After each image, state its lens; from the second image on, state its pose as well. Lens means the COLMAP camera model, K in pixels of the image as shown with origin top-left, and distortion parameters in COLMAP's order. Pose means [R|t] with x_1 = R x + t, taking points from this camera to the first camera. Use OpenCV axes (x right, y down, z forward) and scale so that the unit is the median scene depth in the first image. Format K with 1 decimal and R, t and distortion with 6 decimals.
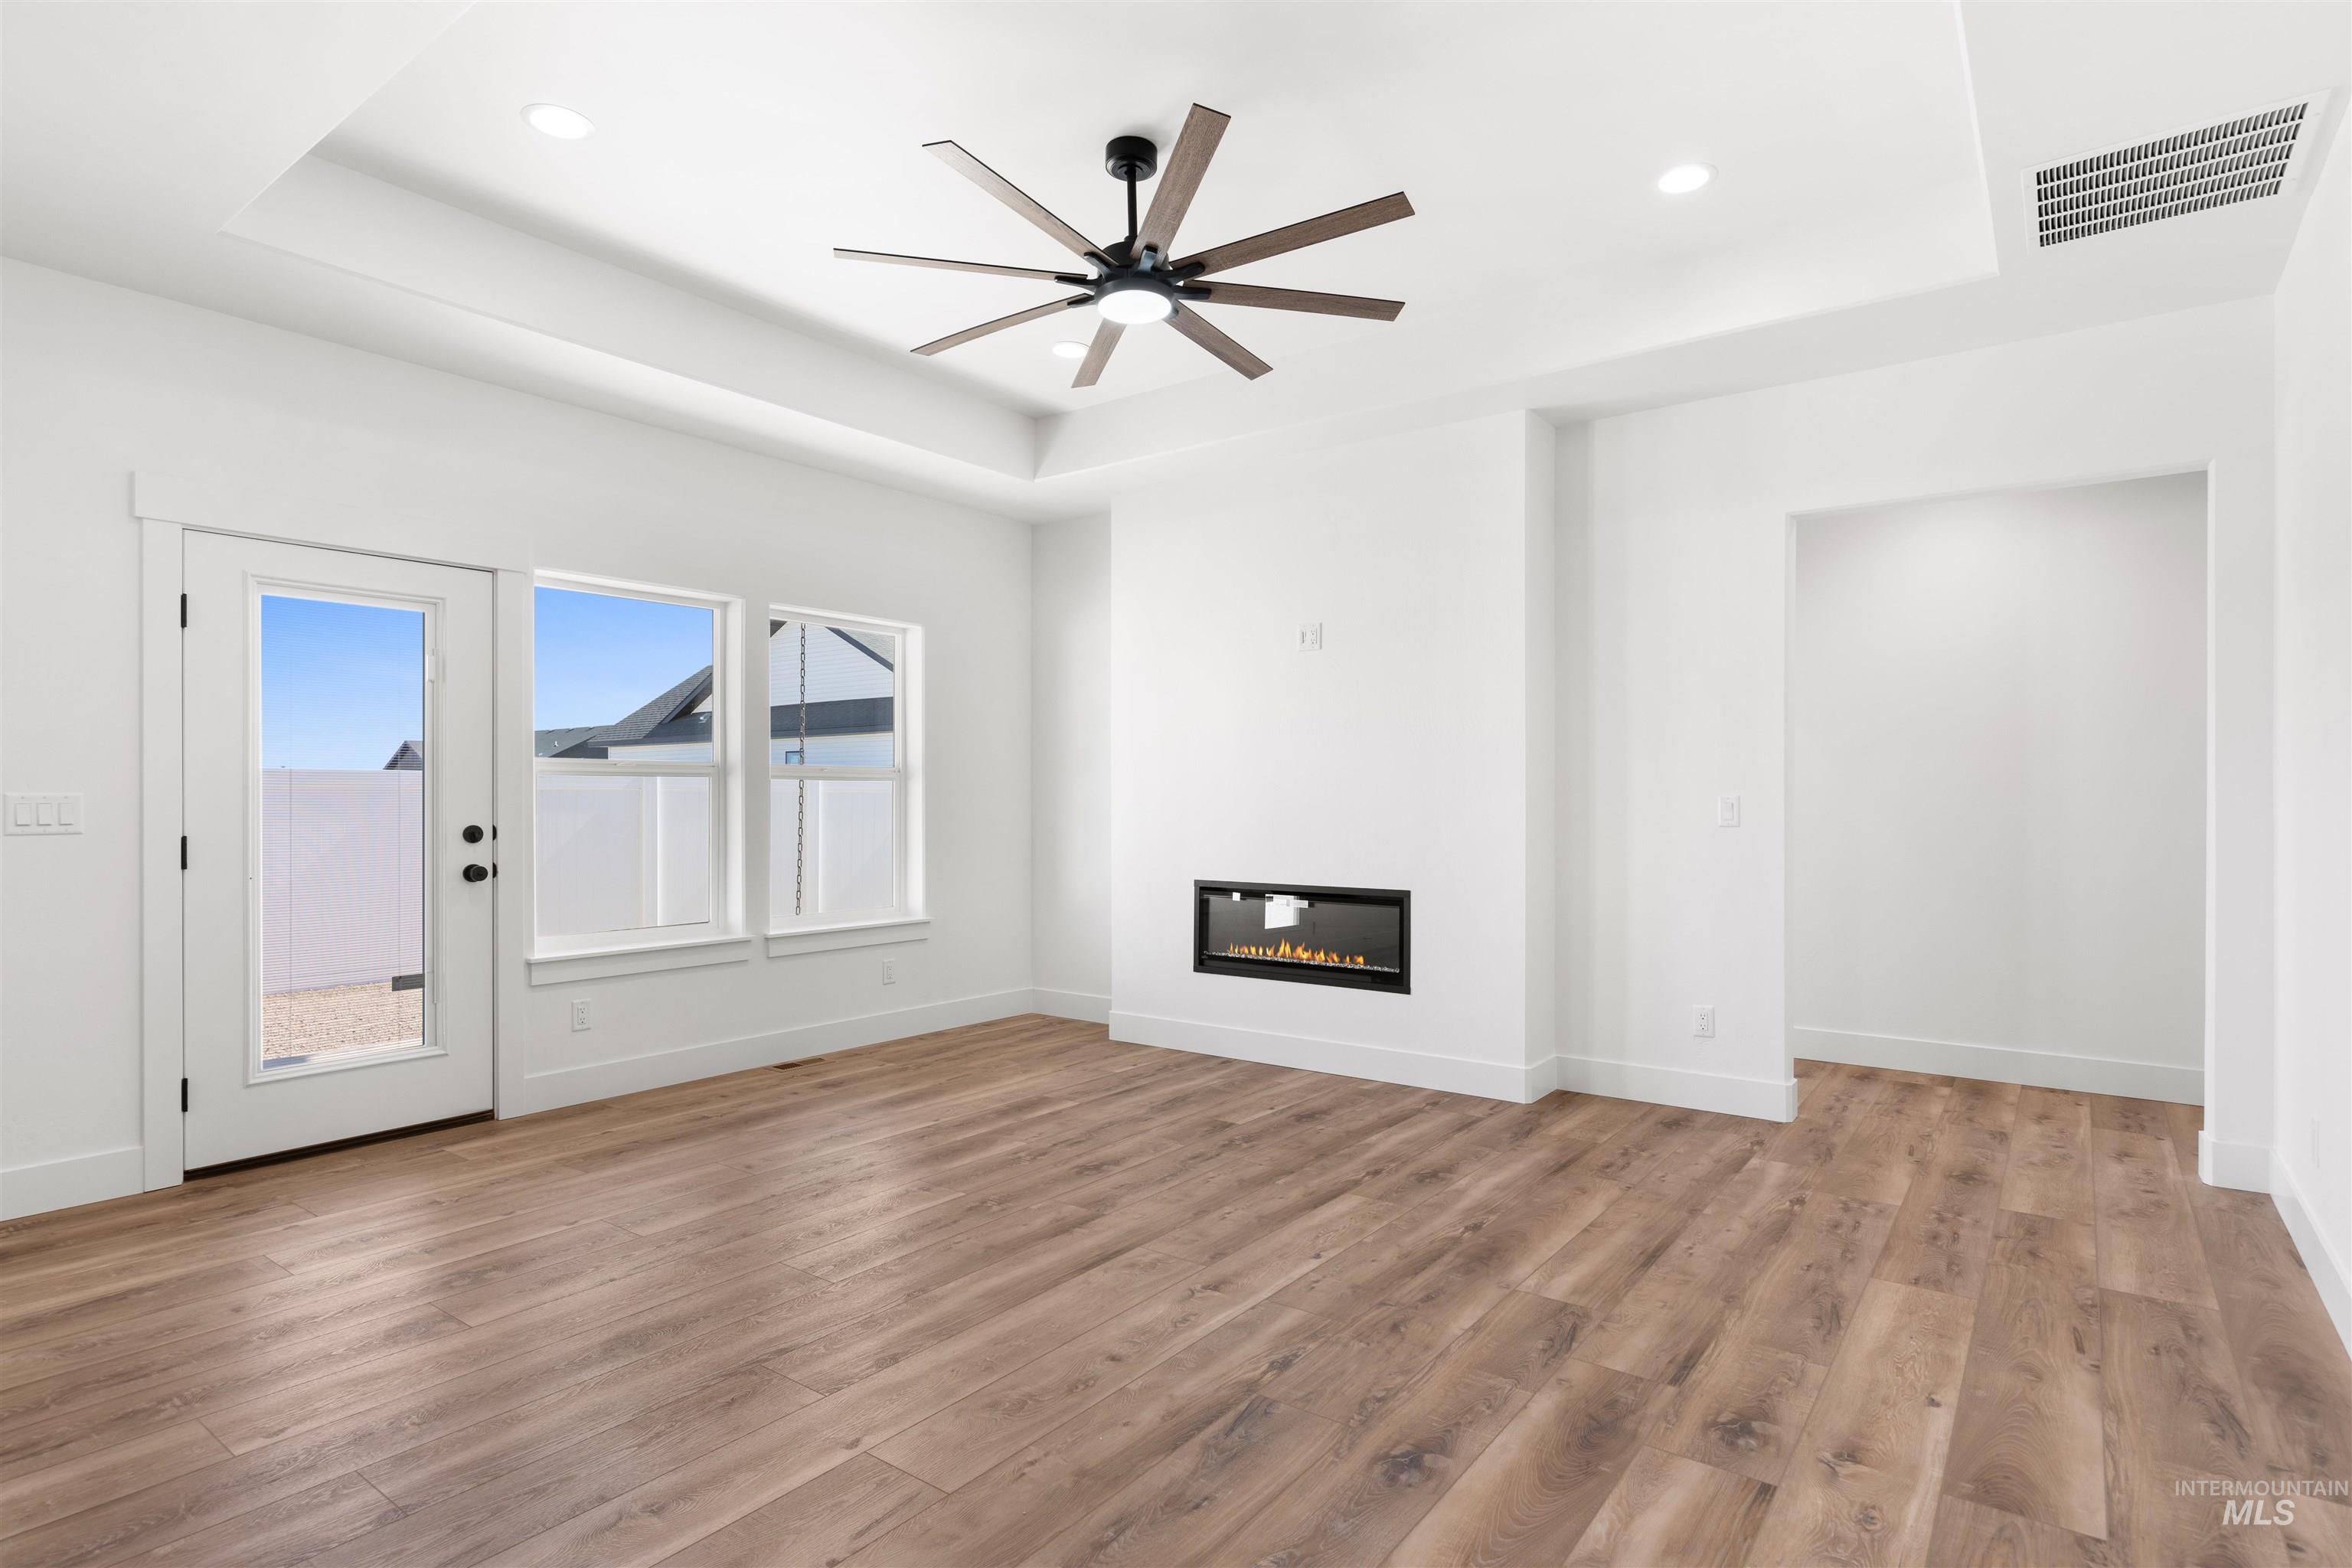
lens RADIAL K [[1191.7, 0, 1199.7], [0, 1191.7, 796.4], [0, 0, 1]] dist [0.000994, 0.000660]
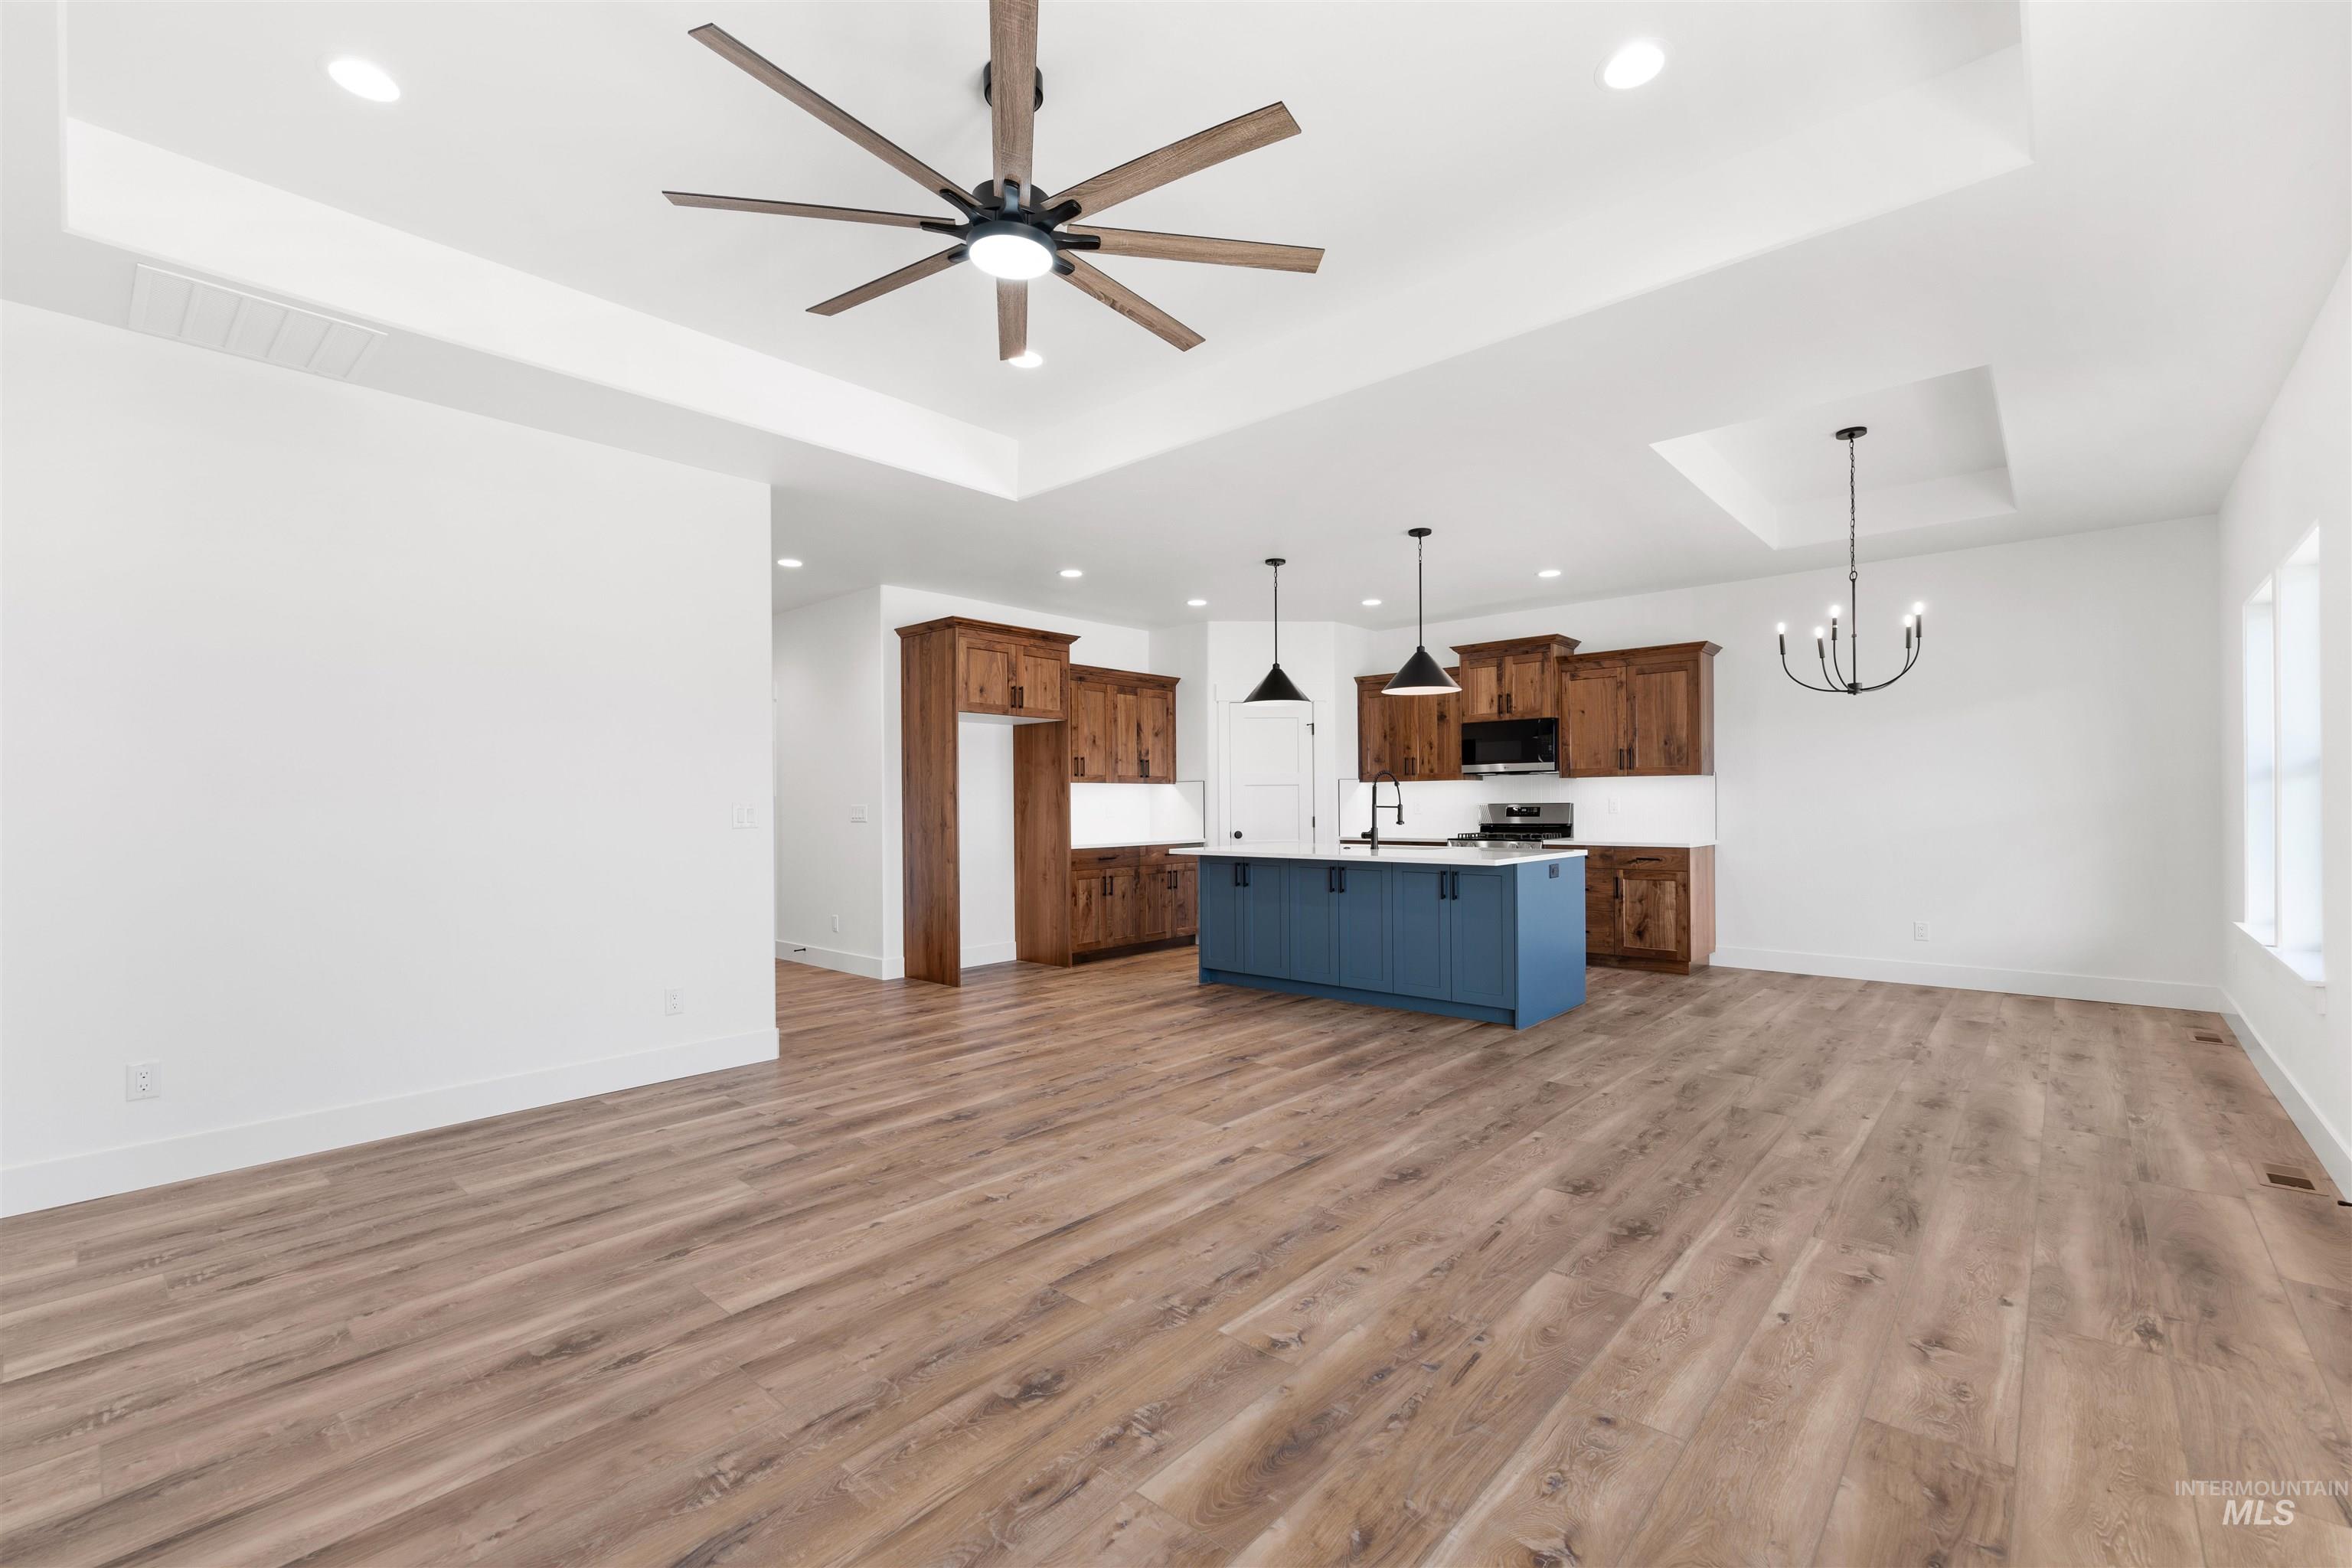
lens RADIAL K [[994.5, 0, 1191.7], [0, 994.5, 806.7], [0, 0, 1]] dist [0.001196, 0.000528]
pose [[-0.995792, 0.009878, 0.091105, -0.240031], [0.009833, 0.999951, -0.000948, 0.005183], [-0.091110, -0.000049, -0.995841, 1.629121]]
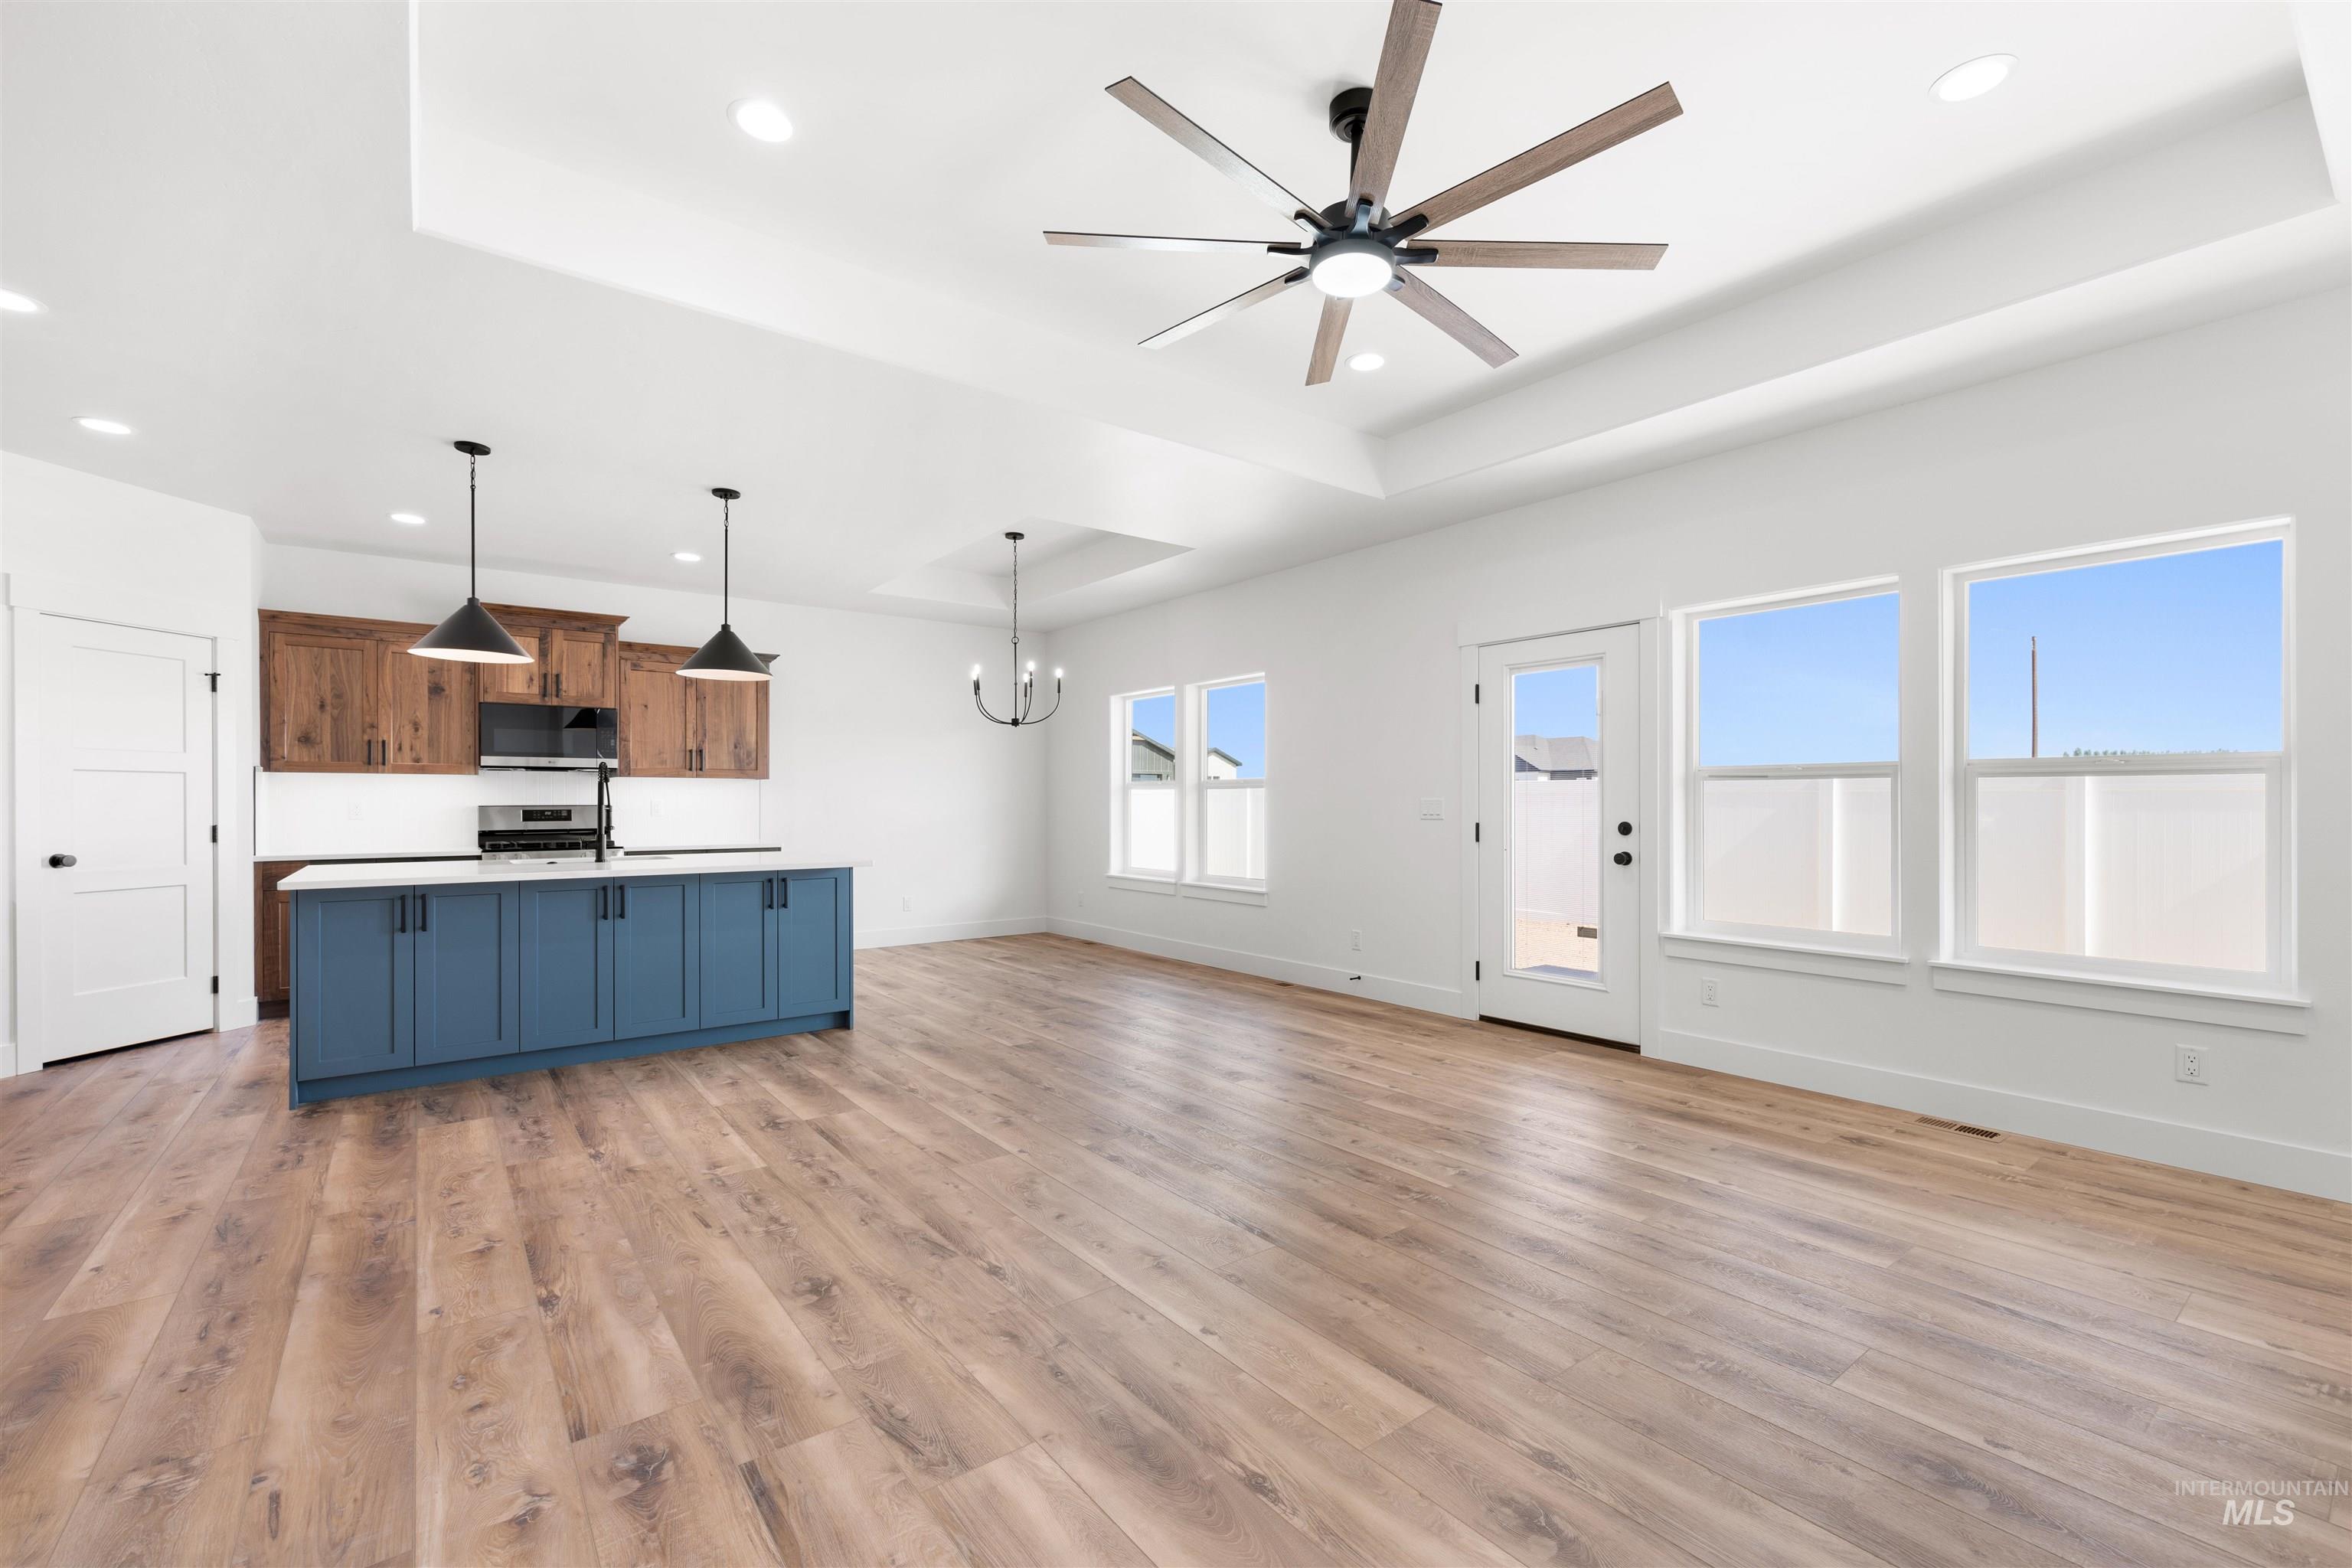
lens RADIAL K [[994.5, 0, 1191.7], [0, 994.5, 806.7], [0, 0, 1]] dist [0.001196, 0.000528]
pose [[-0.271011, 0.005353, -0.962561, 0.686567], [0.003581, 0.999983, 0.004553, 0.001659], [0.962570, -0.002212, -0.271025, 1.025487]]
